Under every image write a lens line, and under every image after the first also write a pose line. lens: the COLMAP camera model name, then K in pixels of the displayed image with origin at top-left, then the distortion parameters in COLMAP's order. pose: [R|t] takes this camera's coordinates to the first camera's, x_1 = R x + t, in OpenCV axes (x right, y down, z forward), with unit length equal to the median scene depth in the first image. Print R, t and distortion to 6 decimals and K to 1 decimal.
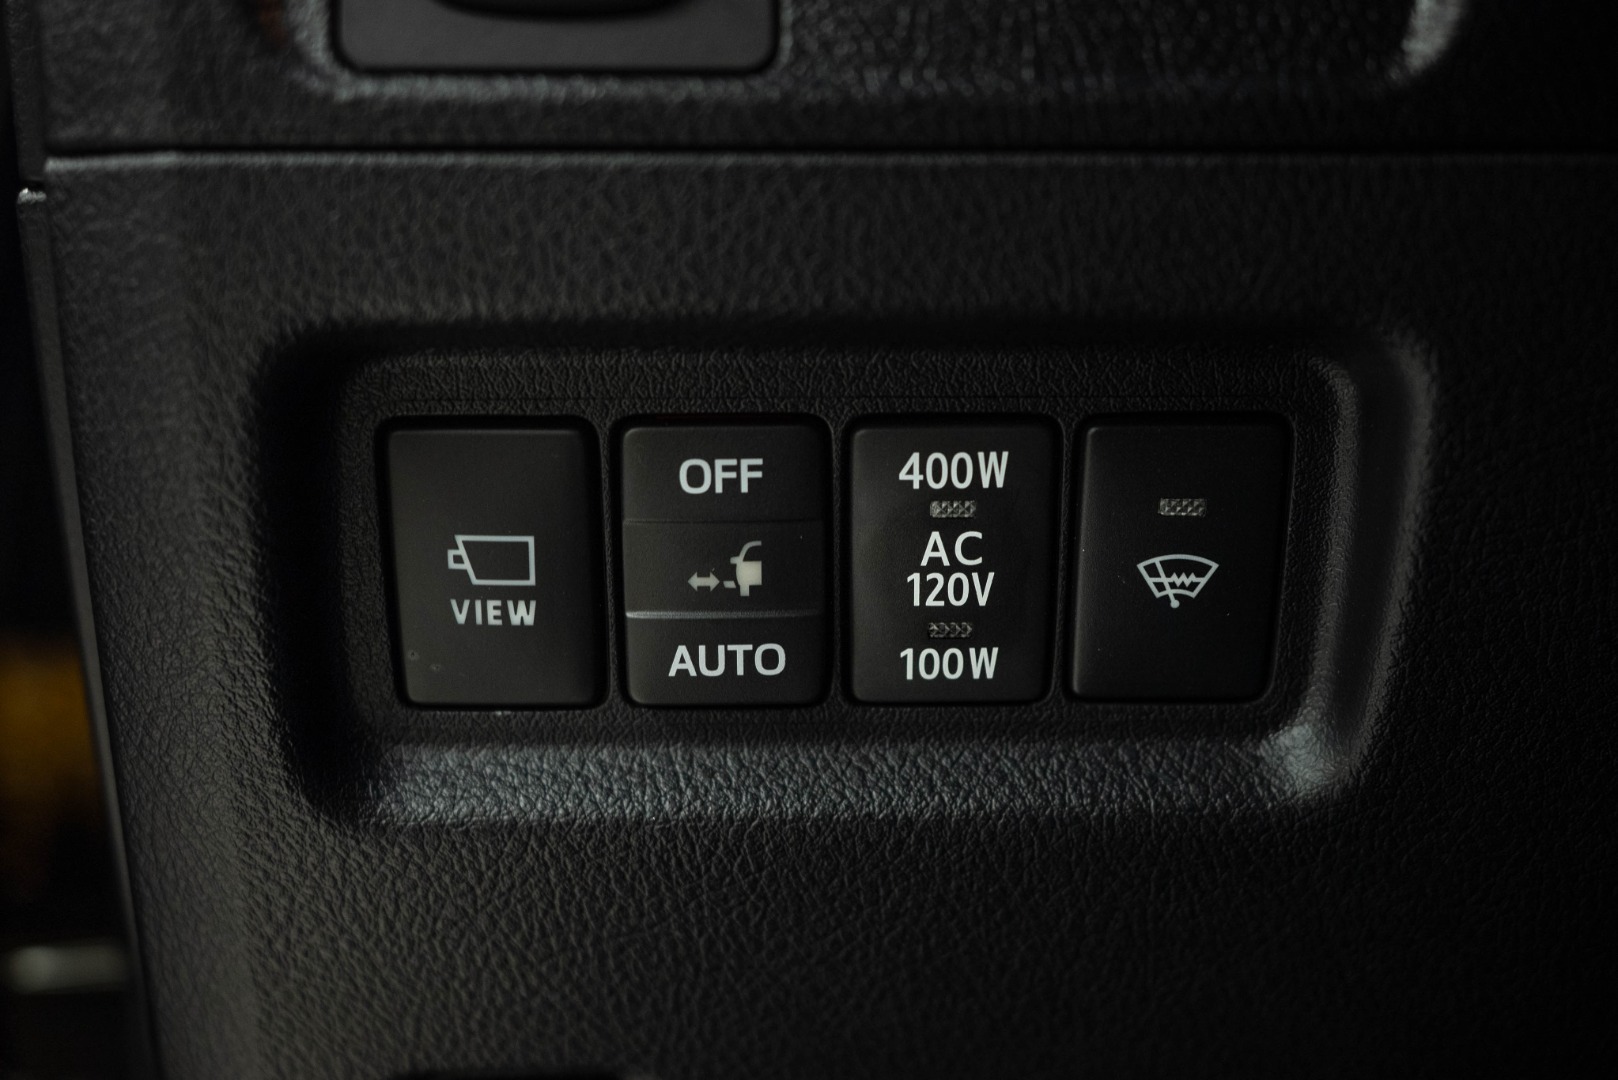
lens RADIAL K [[1605.7, 0, 809.0], [0, 1605.7, 540.0], [0, 0, 1]] dist [-0.032580, 0.008281]
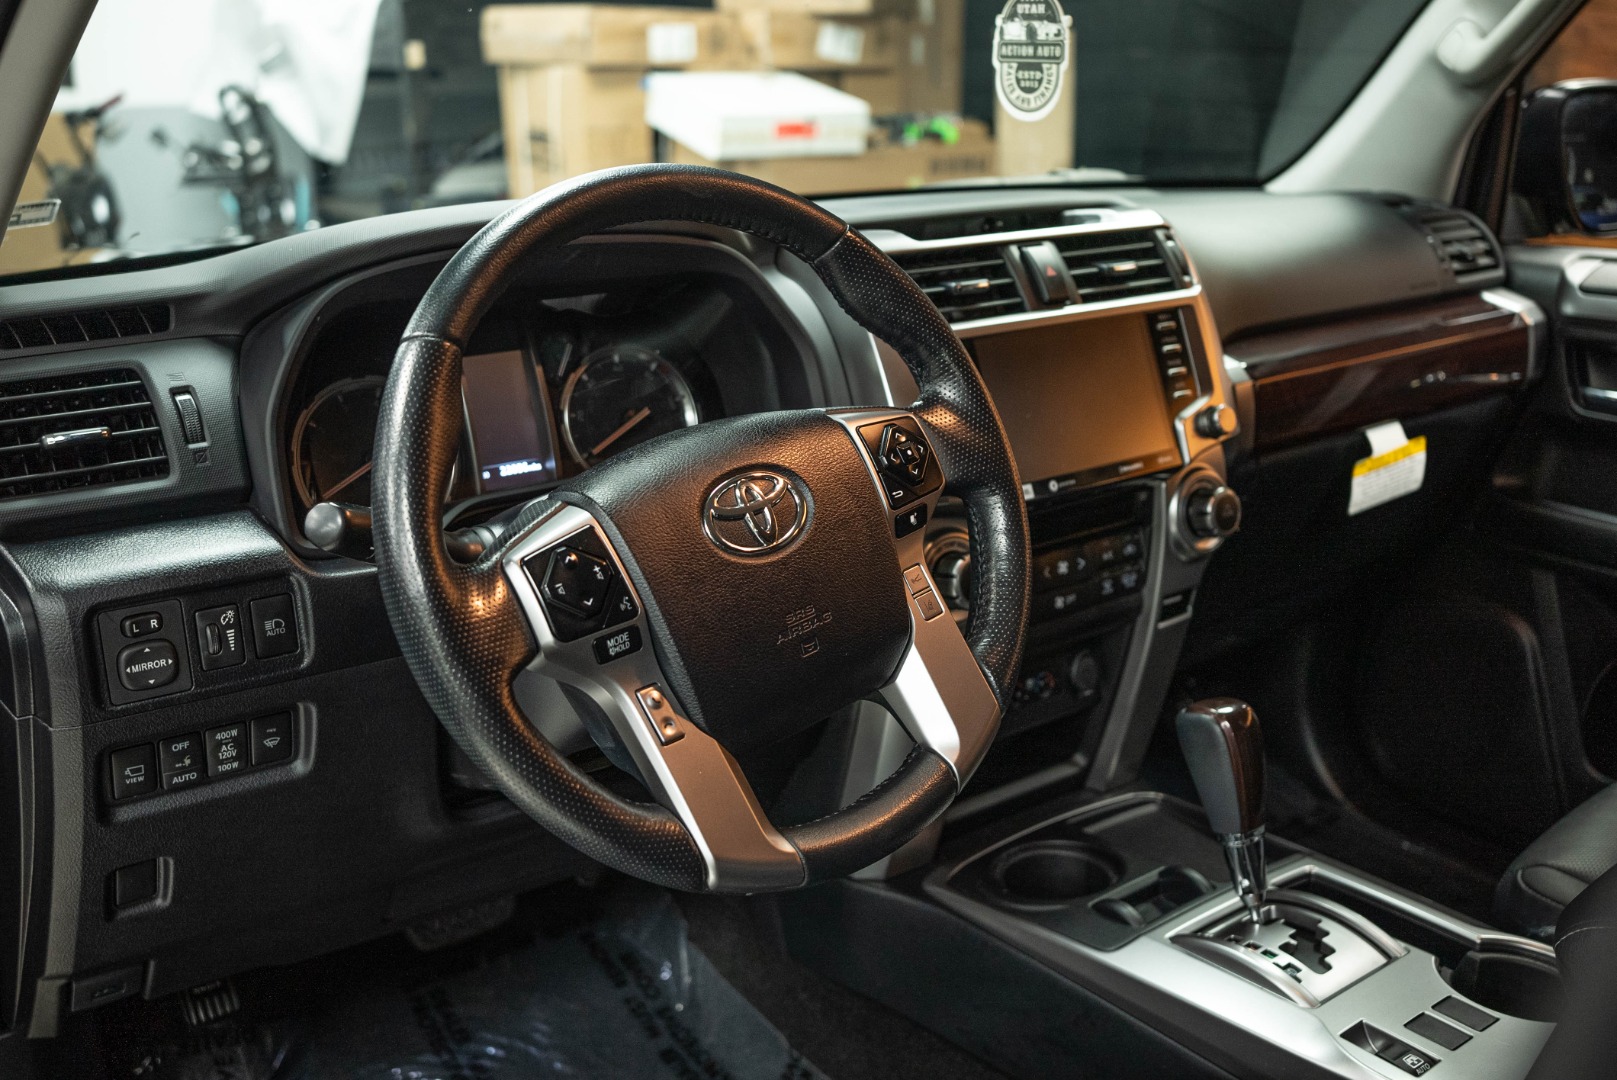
lens RADIAL K [[1604.7, 0, 808.5], [0, 1604.7, 540.0], [0, 0, 1]] dist [-0.032580, 0.008281]
pose [[0.822998, -0.166208, 0.543184, -1.168562], [0.033566, 0.968795, 0.245582, -2.045033], [-0.567051, -0.183880, 0.802895, -4.506454]]
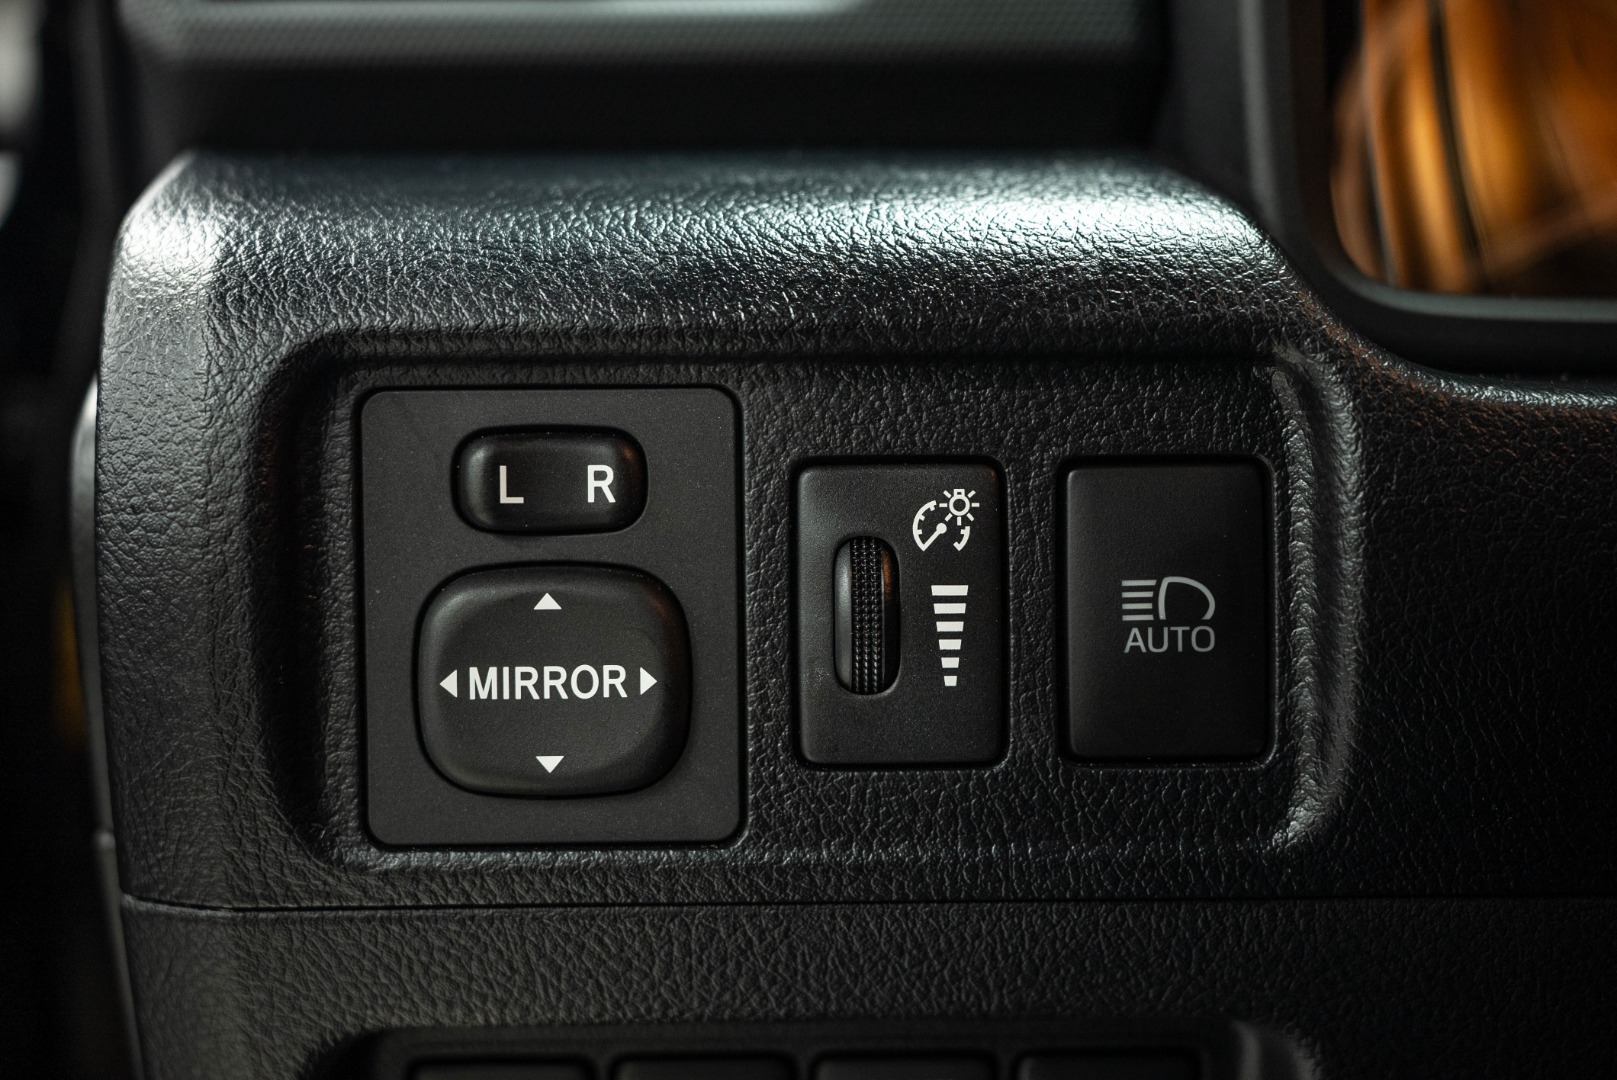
lens RADIAL K [[1604.7, 0, 808.5], [0, 1604.7, 540.0], [0, 0, 1]] dist [-0.032580, 0.008281]
pose [[0.999733, -0.006316, -0.022235, 0.053673], [0.007049, 0.999430, 0.033030, -0.533104], [0.022013, -0.033178, 0.999207, -0.146487]]
